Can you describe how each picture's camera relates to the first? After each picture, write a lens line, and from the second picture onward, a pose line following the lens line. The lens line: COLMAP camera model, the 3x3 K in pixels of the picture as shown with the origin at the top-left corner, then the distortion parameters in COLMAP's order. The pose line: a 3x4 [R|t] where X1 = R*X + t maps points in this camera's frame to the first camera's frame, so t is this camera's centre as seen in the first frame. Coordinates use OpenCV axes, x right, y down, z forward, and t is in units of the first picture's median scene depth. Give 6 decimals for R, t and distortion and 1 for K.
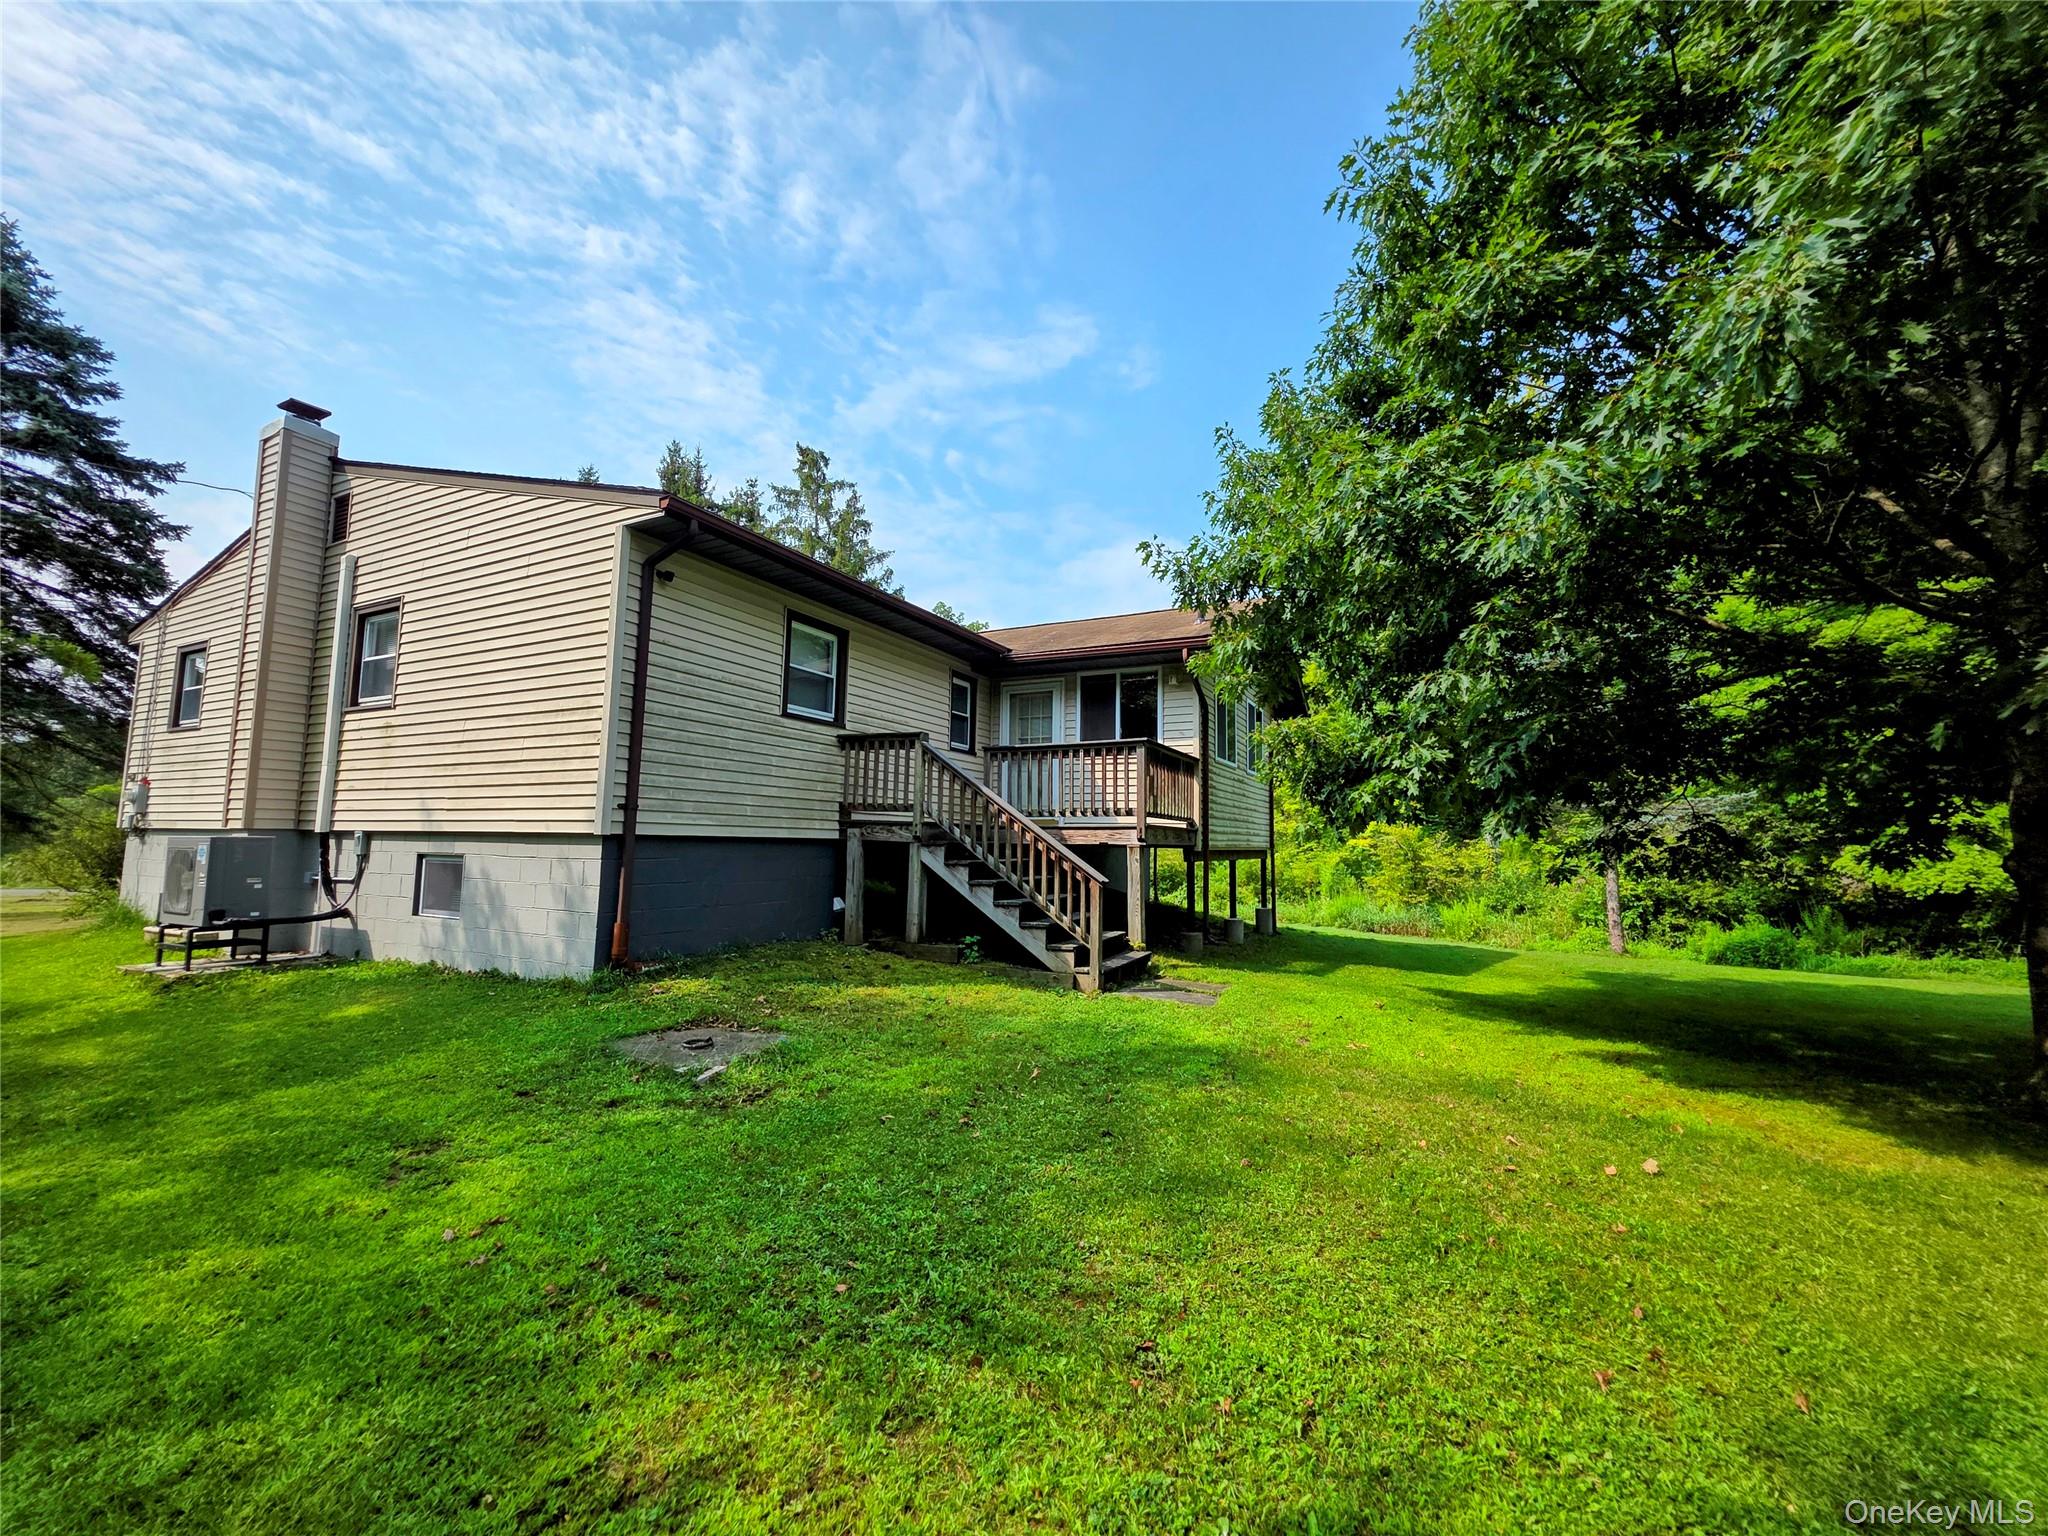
lens RADIAL K [[825.8, 0, 1017.8], [0, 825.8, 757.3], [0, 0, 1]] dist [0.017806, 0.000441]
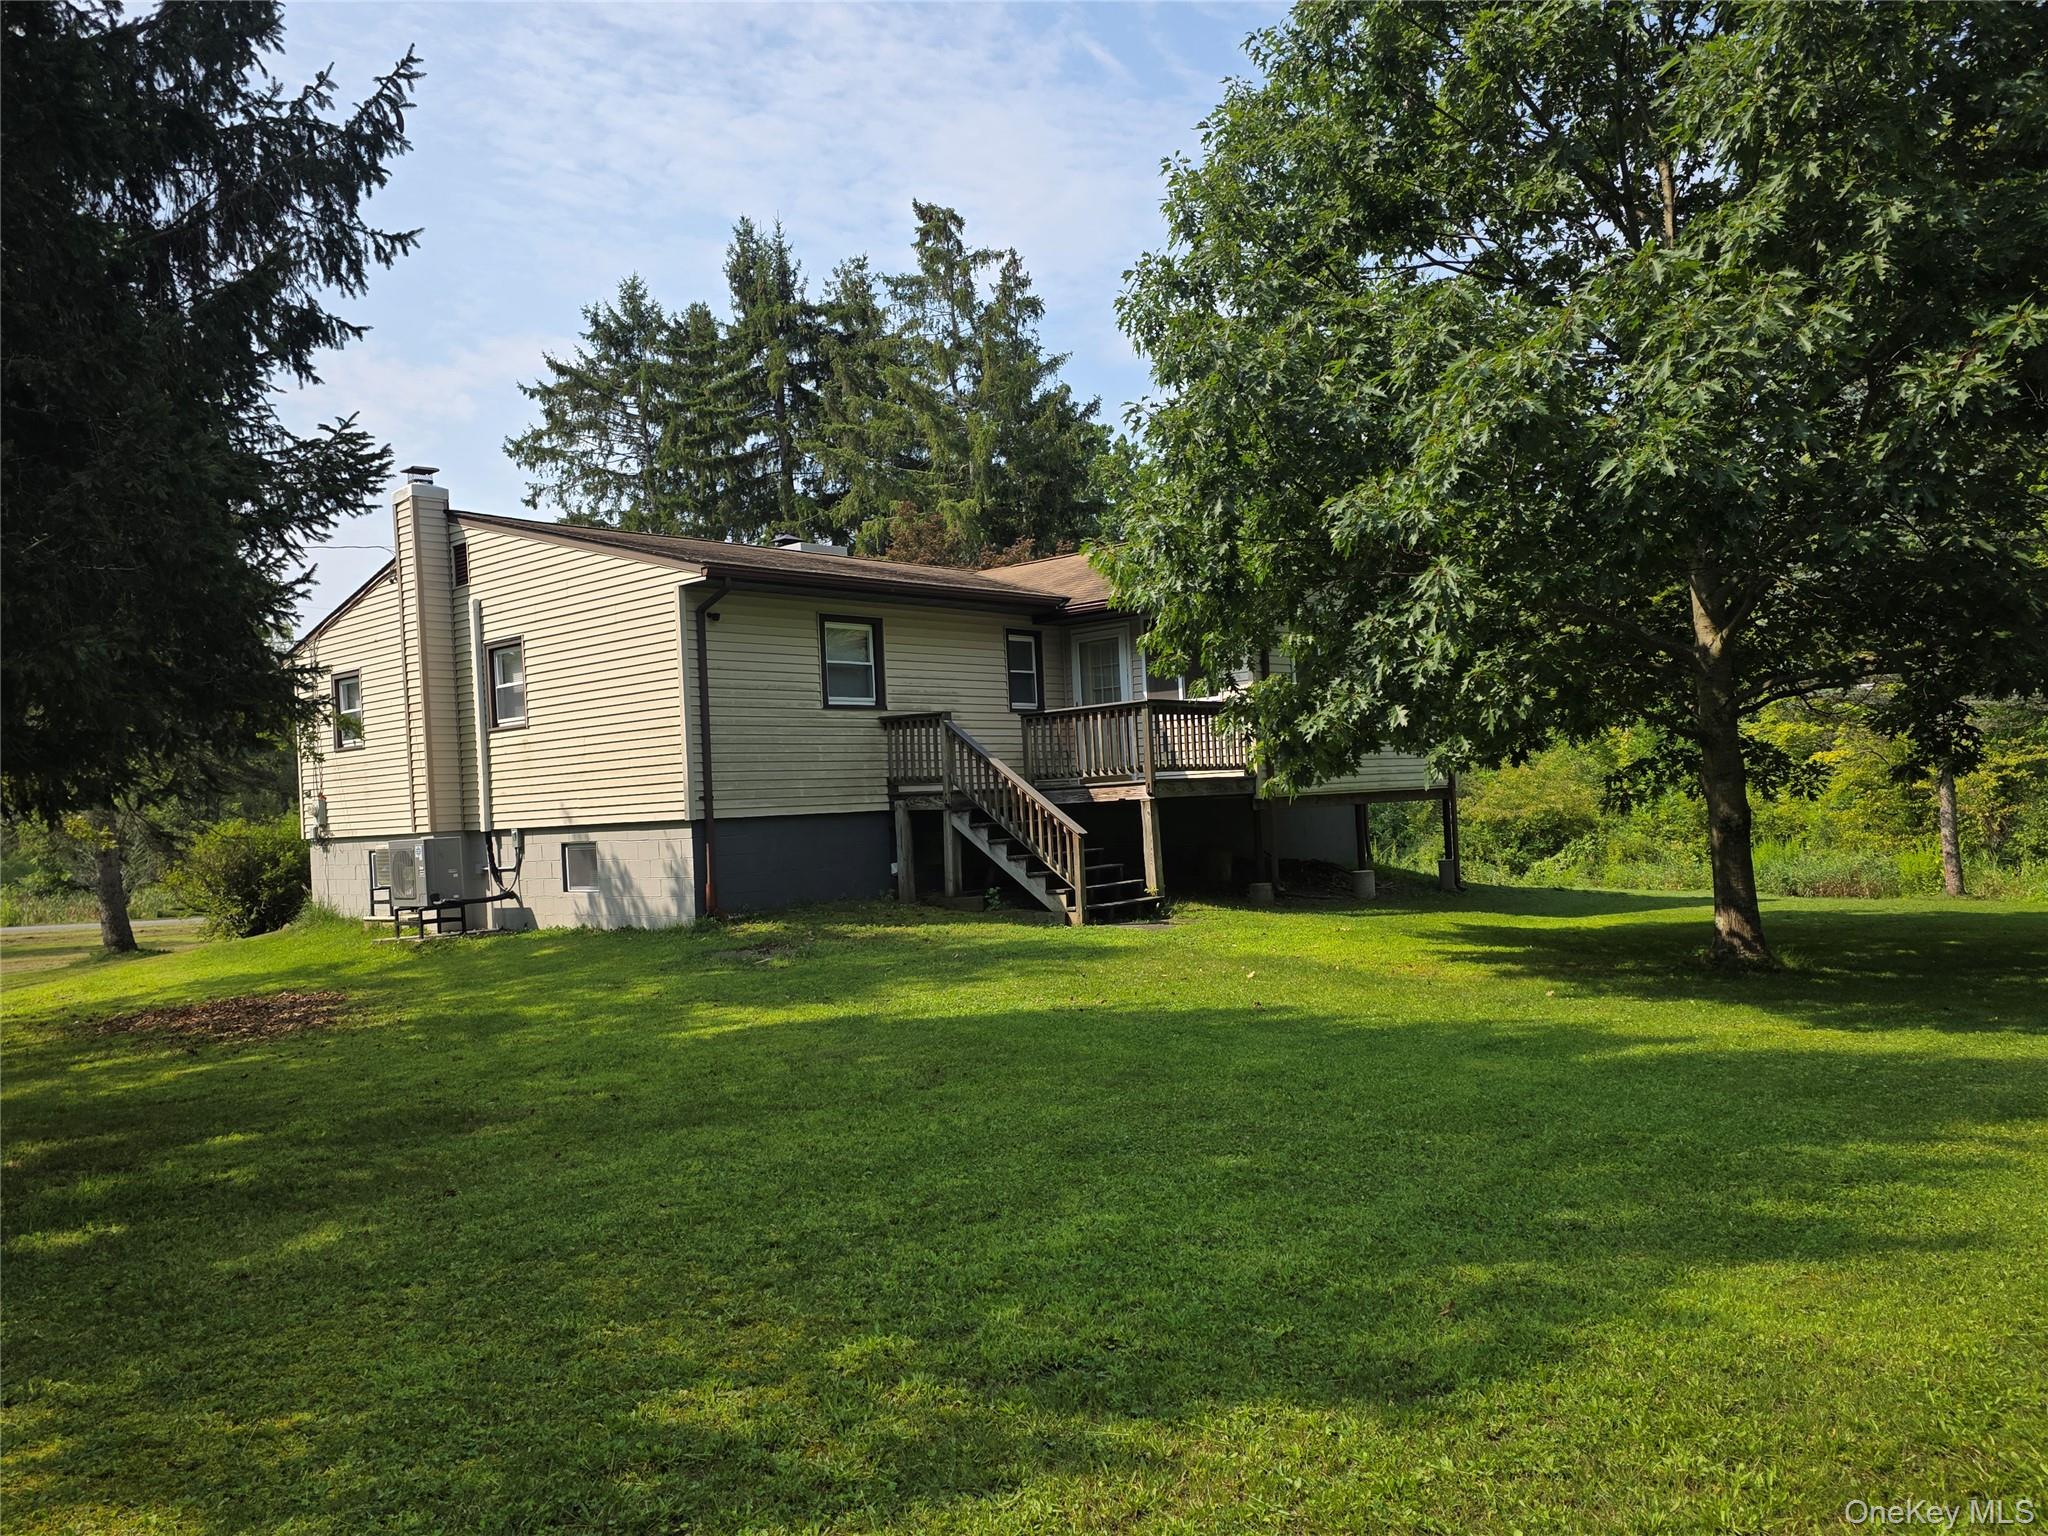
lens RADIAL K [[1554.2, 0, 1031.9], [0, 1554.2, 775.1], [0, 0, 1]] dist [0.113009, -0.005651]
pose [[0.963283, -0.068193, -0.259683, 0.539331], [0.091241, 0.992789, 0.077746, -0.097687], [0.252509, -0.098585, 0.962559, -1.002678]]
